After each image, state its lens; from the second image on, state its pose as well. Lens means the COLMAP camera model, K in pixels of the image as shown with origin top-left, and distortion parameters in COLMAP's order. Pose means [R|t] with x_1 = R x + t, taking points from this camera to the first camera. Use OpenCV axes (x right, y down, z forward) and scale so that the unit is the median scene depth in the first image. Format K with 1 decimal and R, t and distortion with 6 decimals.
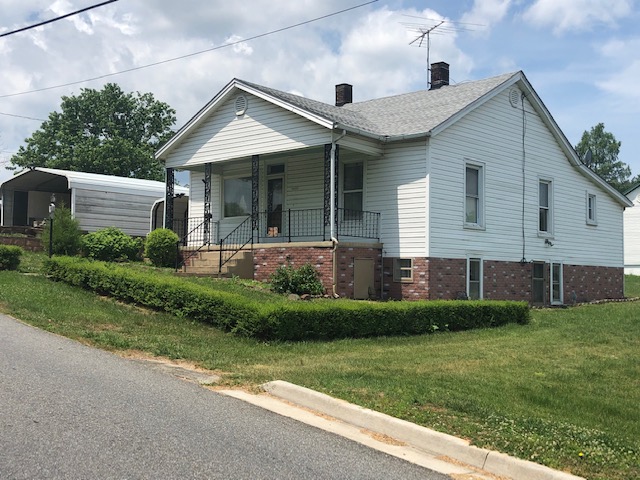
lens RADIAL K [[773.0, 0, 320.1], [0, 773.0, 240.3], [0, 0, 1]] dist [0.039157, 0.000000]
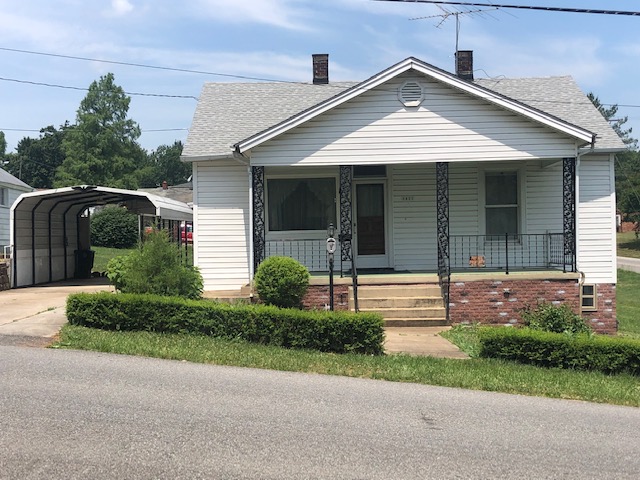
lens RADIAL K [[900.0, 0, 319.2], [0, 900.0, 238.8], [0, 0, 1]] dist [0.113184, 0.000000]
pose [[0.732541, -0.031478, 0.679995, -0.805927], [-0.002644, 0.998791, 0.049083, -0.078384], [-0.680718, -0.037754, 0.731572, 0.425514]]
